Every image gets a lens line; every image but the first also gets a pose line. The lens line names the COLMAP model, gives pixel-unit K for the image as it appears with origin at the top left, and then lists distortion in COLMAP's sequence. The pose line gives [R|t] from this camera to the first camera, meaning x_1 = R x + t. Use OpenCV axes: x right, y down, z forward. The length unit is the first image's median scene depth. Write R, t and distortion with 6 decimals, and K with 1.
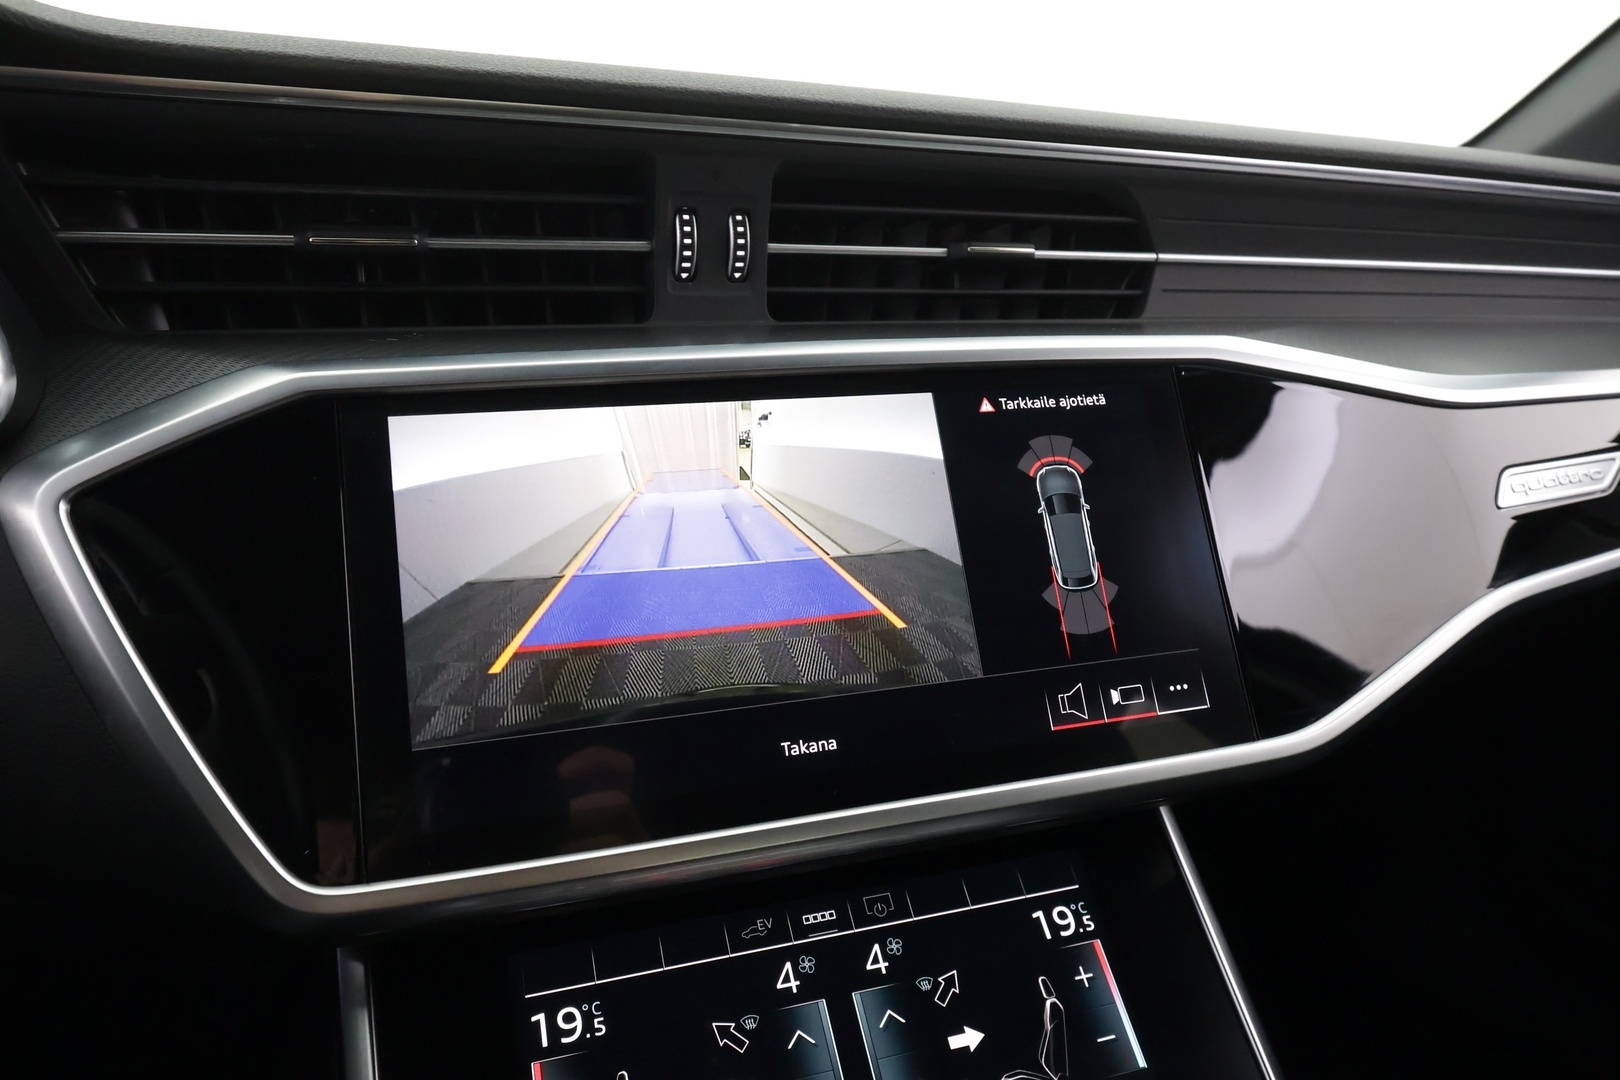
lens RADIAL K [[1095.4, 0, 809.2], [0, 1095.4, 543.5], [0, 0, 1]] dist [0.000121, -0.003148]
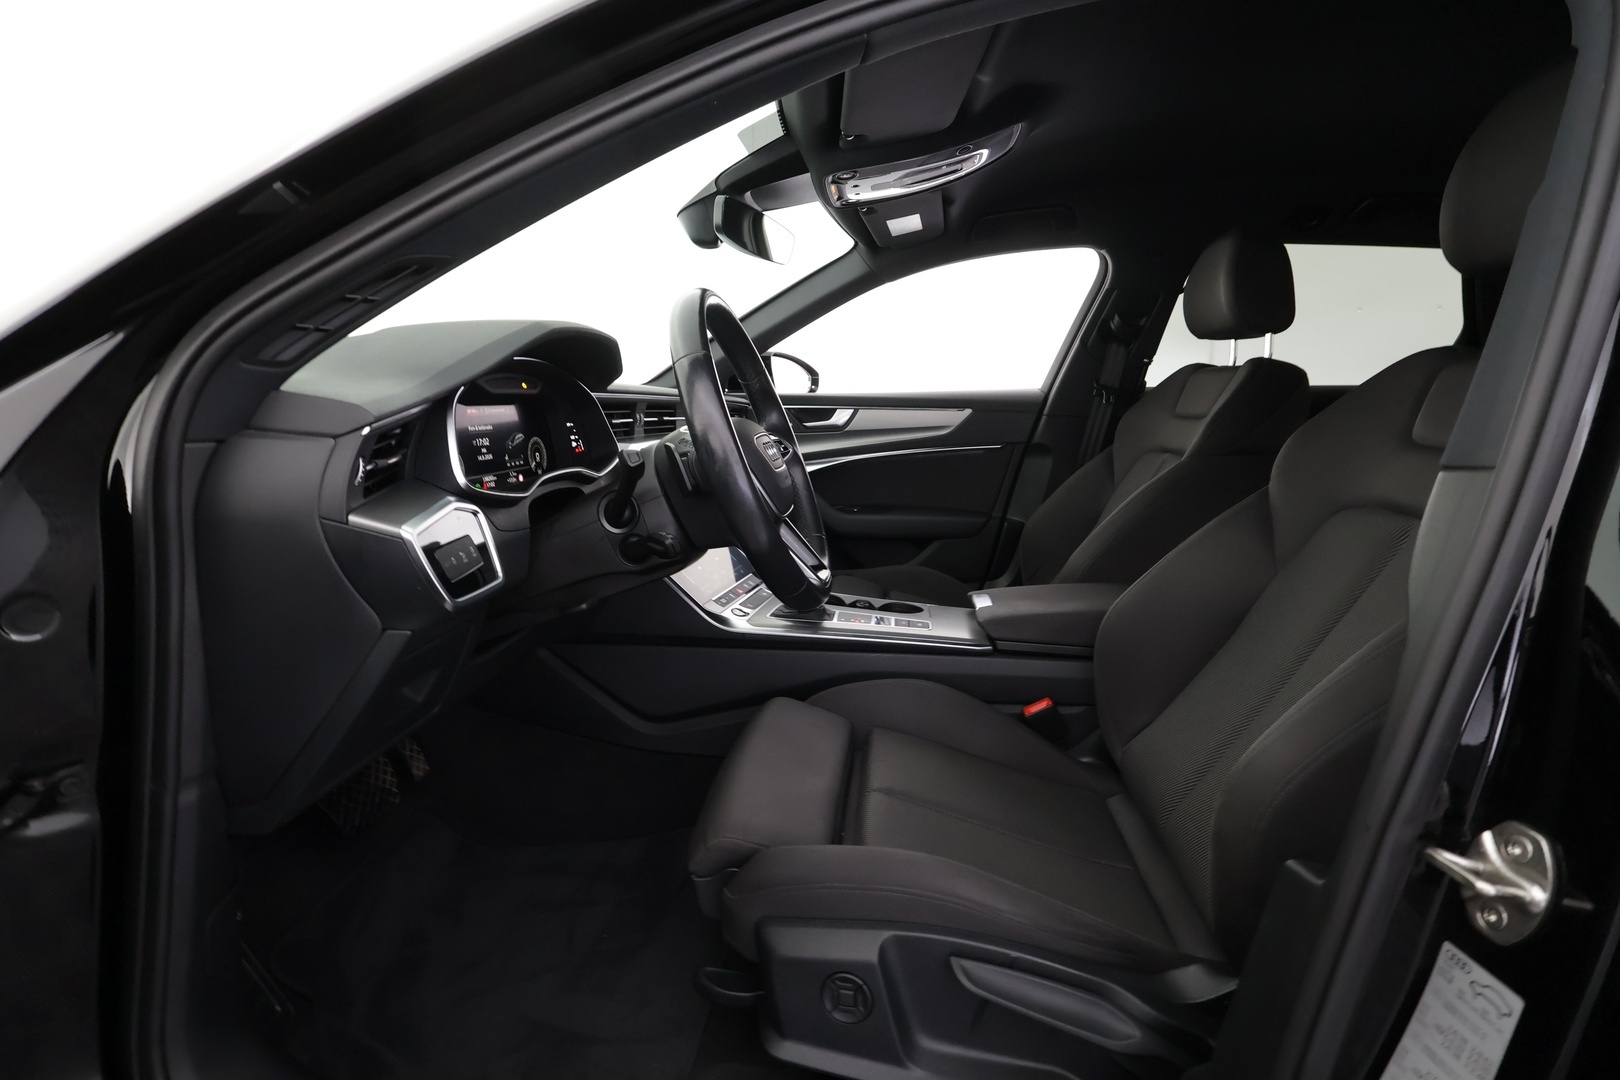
lens RADIAL K [[756.5, 0, 810.0], [0, 756.5, 540.0], [0, 0, 1]] dist [0.000612, 0.000094]
pose [[0.555692, -0.148276, 0.818059, -2.648231], [0.189520, 0.980653, 0.049009, 0.247272], [-0.809499, 0.127804, 0.573043, -1.565214]]
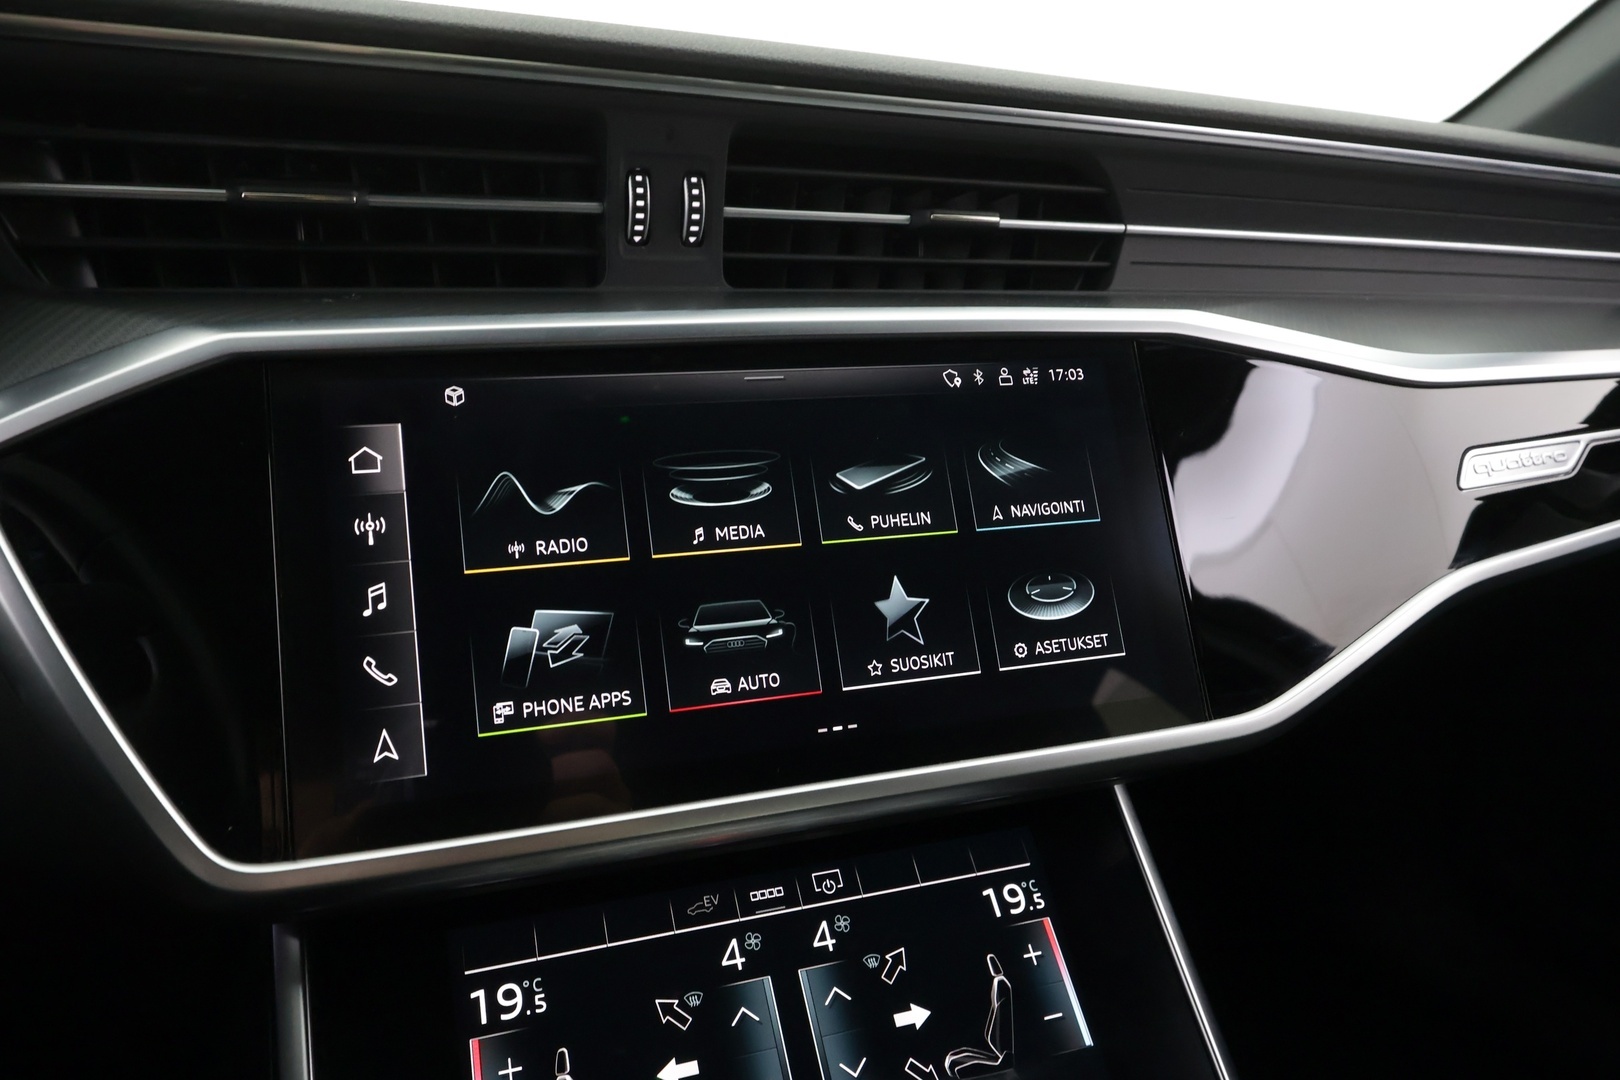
lens RADIAL K [[1095.4, 0, 809.2], [0, 1095.4, 543.5], [0, 0, 1]] dist [0.000121, -0.003148]
pose [[0.999797, 0.011868, 0.016302, 0.027372], [-0.012323, 0.999528, 0.028128, -0.003763], [-0.015961, -0.028323, 0.999471, 0.018613]]
